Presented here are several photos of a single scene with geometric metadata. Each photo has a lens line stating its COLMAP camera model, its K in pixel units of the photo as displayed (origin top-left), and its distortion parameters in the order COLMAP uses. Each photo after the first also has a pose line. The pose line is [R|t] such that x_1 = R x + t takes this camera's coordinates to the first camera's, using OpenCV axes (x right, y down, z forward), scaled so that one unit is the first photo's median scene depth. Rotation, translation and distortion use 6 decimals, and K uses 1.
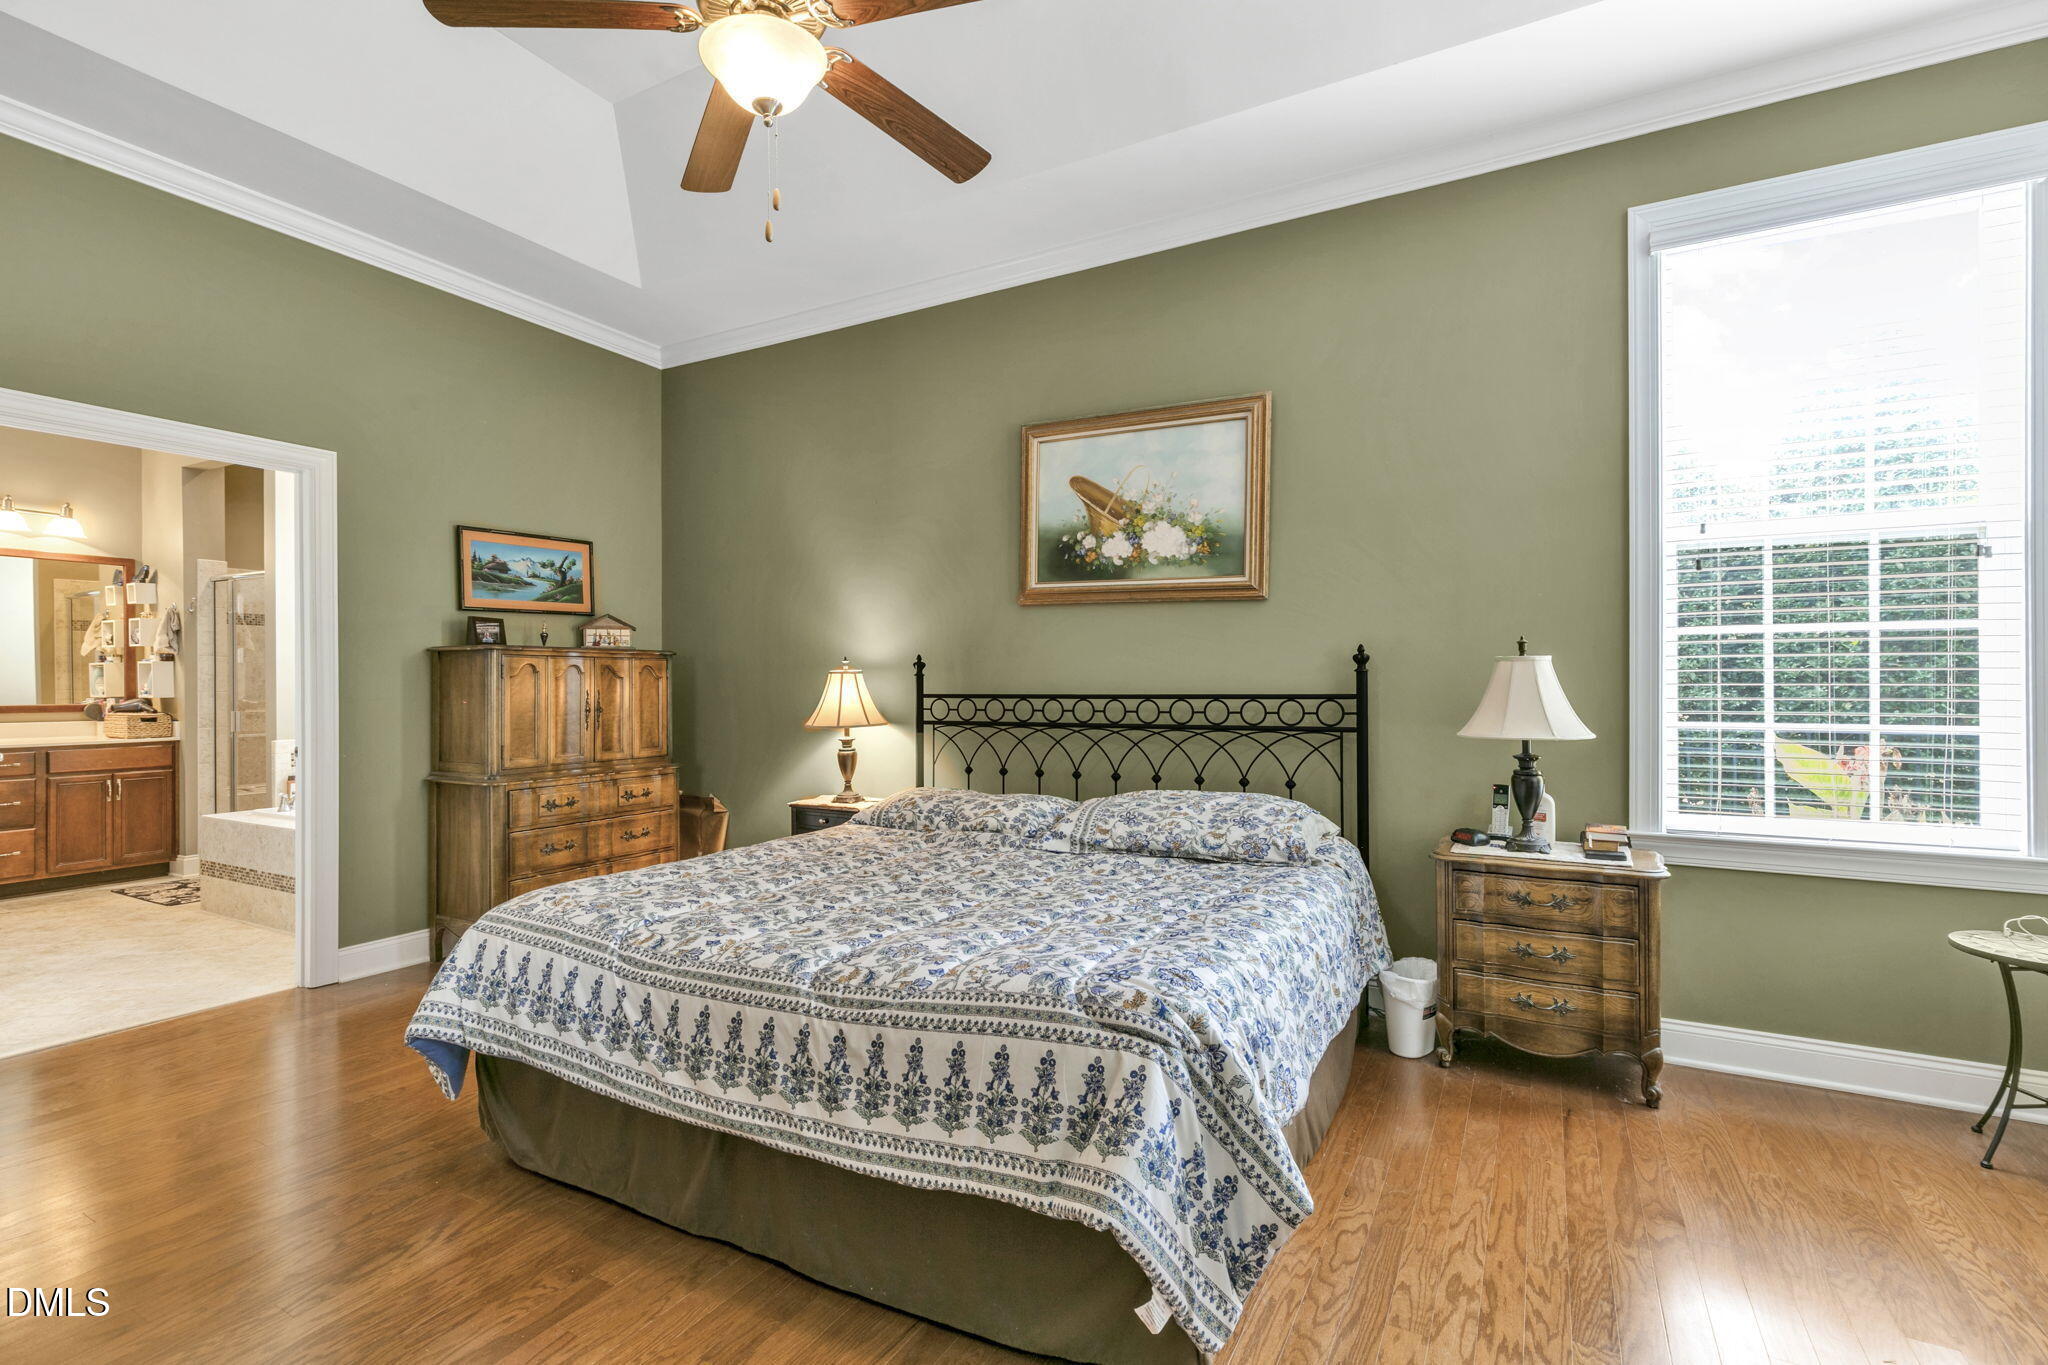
lens RADIAL K [[929.0, 0, 1026.3], [0, 929.0, 673.2], [0, 0, 1]] dist [0.001692, 0.001190]
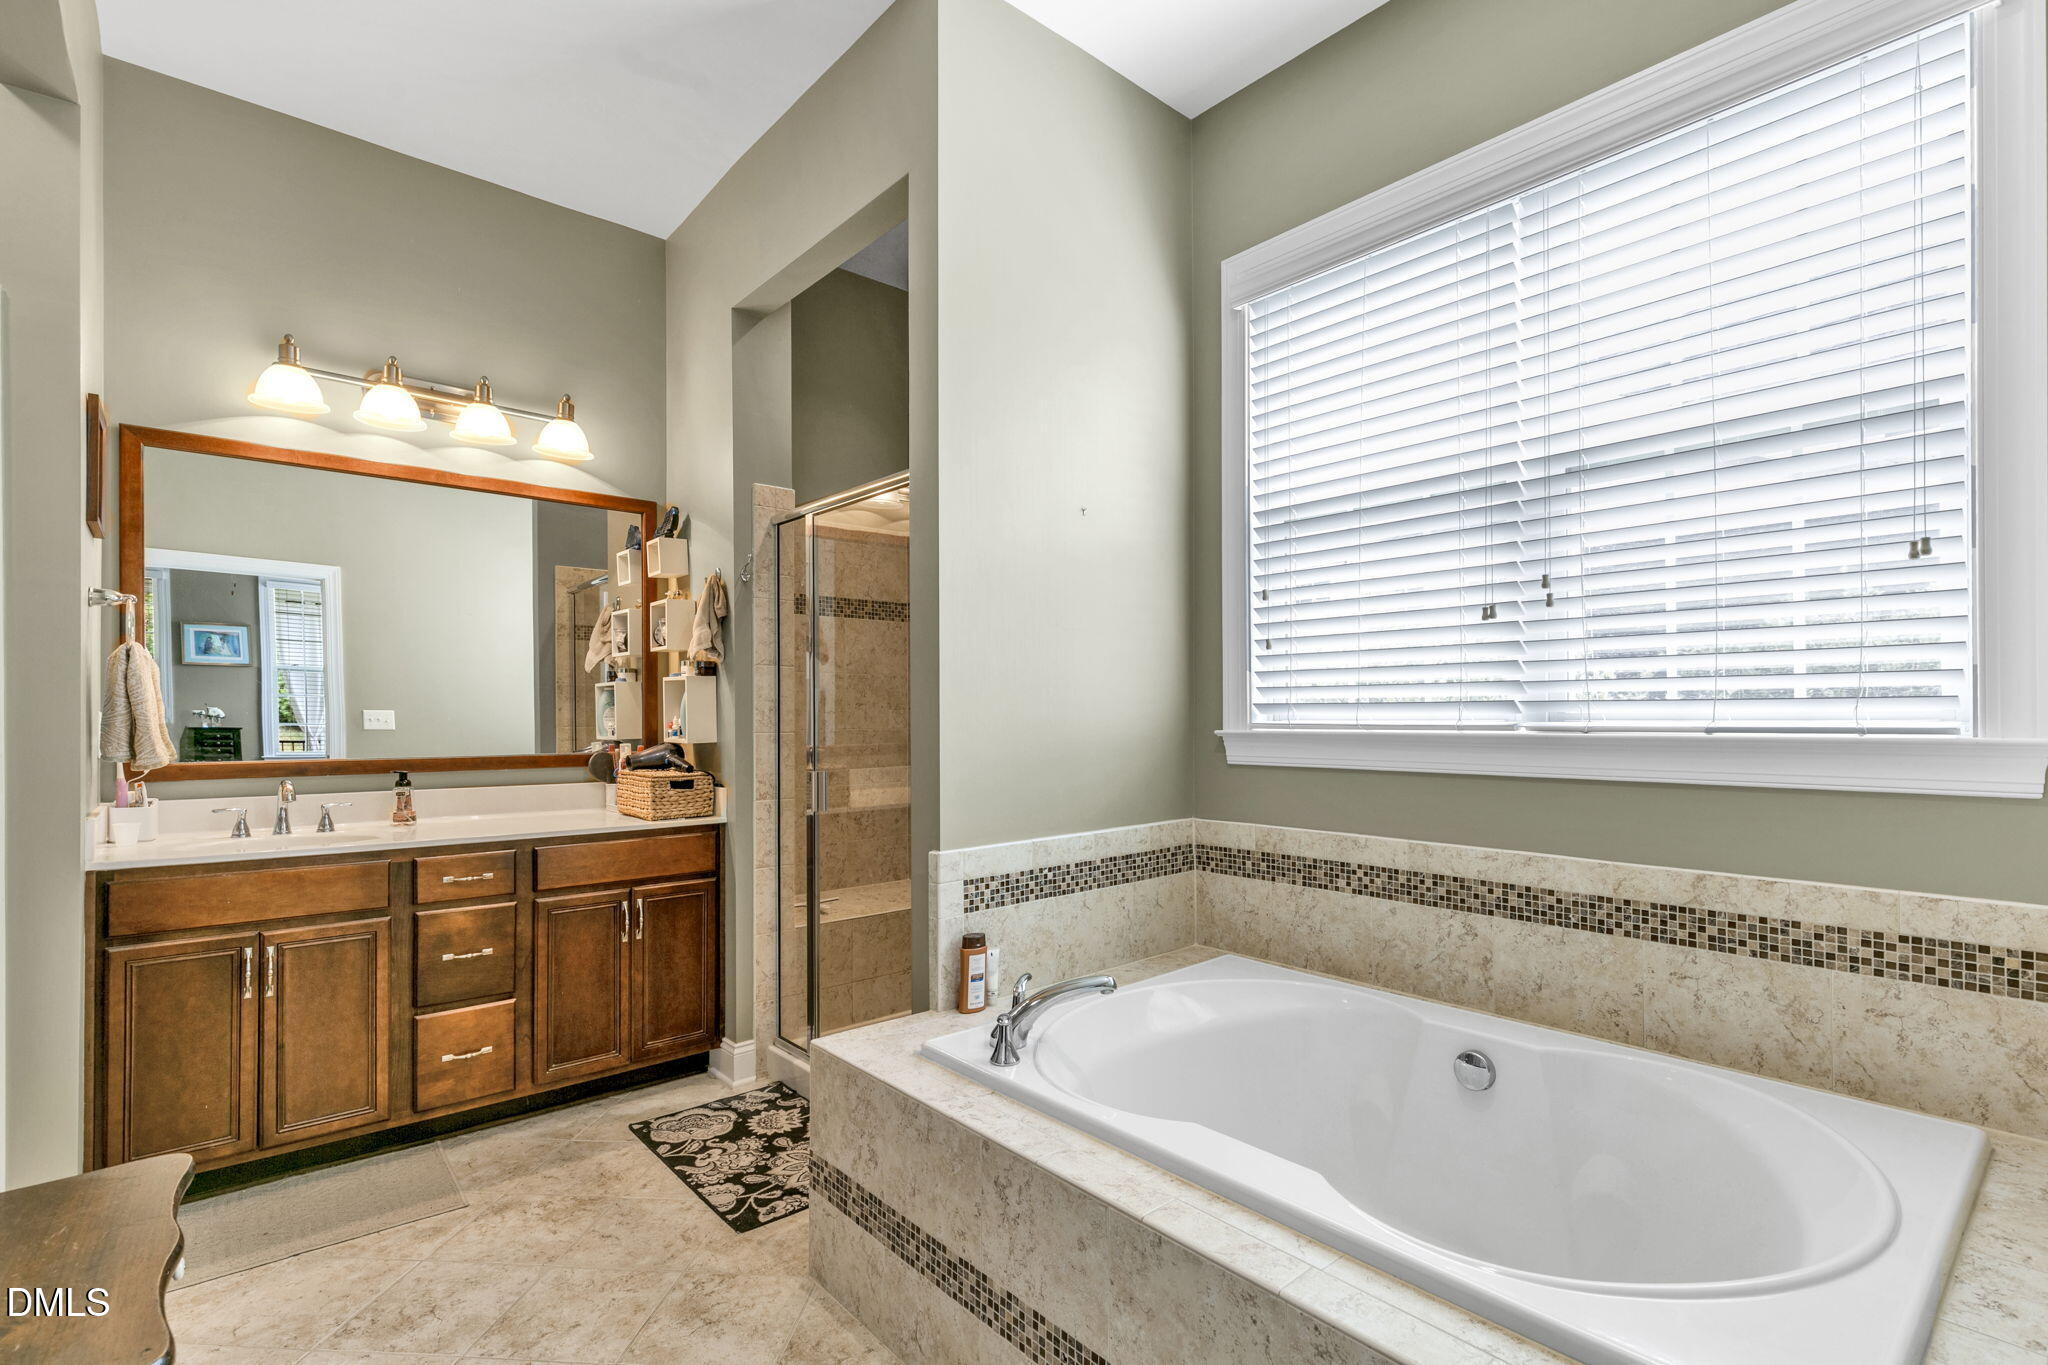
lens RADIAL K [[931.3, 0, 1023.4], [0, 931.3, 710.9], [0, 0, 1]] dist [0.000840, 0.000159]
pose [[0.938152, 0.001071, -0.346222, -0.562963], [-0.001310, 0.999999, -0.000458, 0.007484], [0.346221, 0.000883, 0.938152, 0.555946]]
